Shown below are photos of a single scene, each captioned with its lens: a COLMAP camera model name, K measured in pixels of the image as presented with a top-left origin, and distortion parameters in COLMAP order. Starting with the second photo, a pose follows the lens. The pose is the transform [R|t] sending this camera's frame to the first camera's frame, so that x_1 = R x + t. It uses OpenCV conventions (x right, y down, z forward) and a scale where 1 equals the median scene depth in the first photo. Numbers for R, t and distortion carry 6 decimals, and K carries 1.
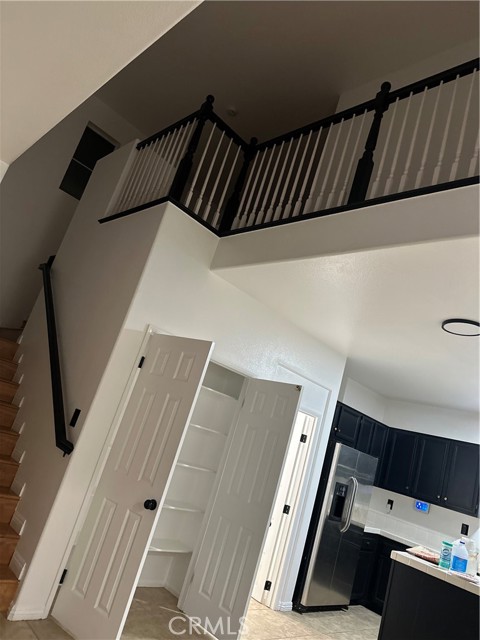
lens RADIAL K [[448.0, 0, 246.4], [0, 448.0, 323.6], [0, 0, 1]] dist [0.030137, -0.032081]
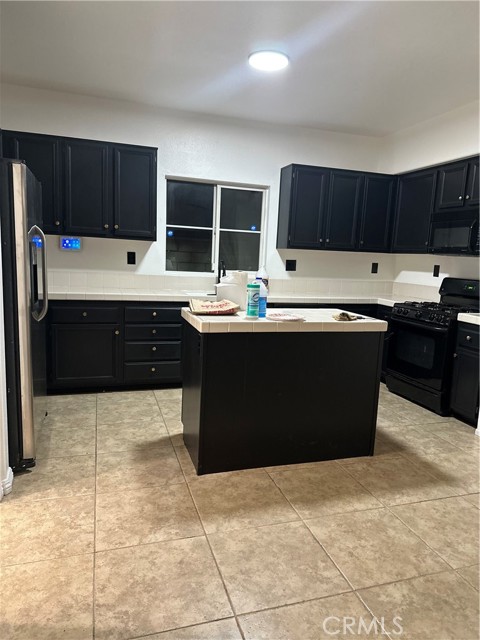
lens RADIAL K [[448.0, 0, 246.4], [0, 448.0, 323.6], [0, 0, 1]] dist [0.030137, -0.032081]
pose [[0.455935, -0.392168, 0.798954, -0.151065], [-0.160424, 0.846773, 0.507188, 0.147673], [-0.875435, -0.359416, 0.323161, 0.672099]]
